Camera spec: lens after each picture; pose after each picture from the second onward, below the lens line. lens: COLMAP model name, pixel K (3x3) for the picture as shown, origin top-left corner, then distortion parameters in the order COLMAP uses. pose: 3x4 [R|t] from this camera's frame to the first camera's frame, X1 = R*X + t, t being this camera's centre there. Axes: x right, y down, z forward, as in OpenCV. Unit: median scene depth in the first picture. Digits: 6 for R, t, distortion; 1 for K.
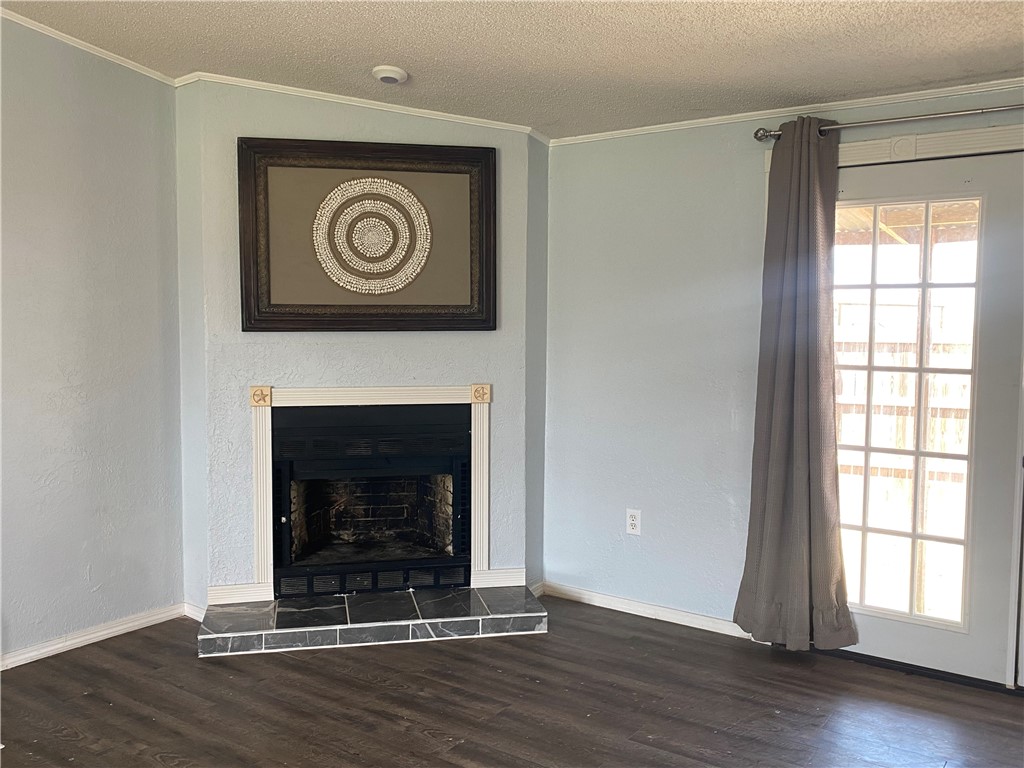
lens RADIAL K [[866.6, 0, 509.0], [0, 866.6, 379.0], [0, 0, 1]] dist [0.002114, -0.005427]
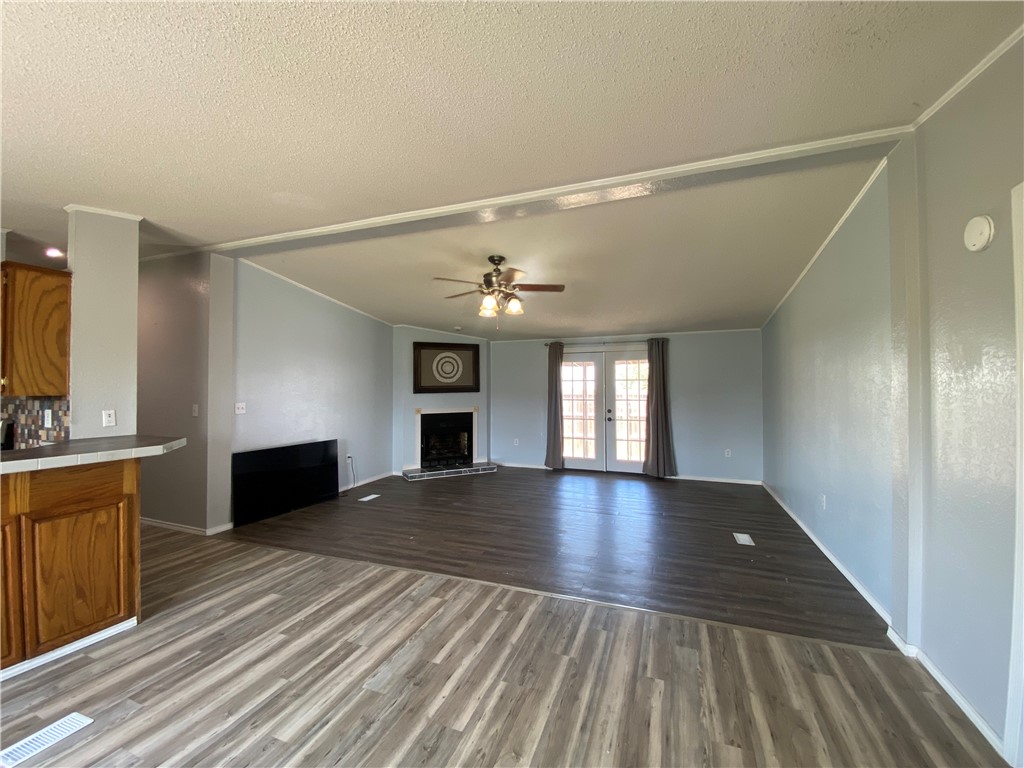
lens RADIAL K [[427.9, 0, 513.0], [0, 427.9, 385.6], [0, 0, 1]] dist [-0.004853, -0.000968]
pose [[0.964111, -0.011550, 0.265248, -0.374820], [0.032818, 0.996576, -0.075889, 0.062501], [-0.263463, 0.081870, 0.961189, -0.841399]]
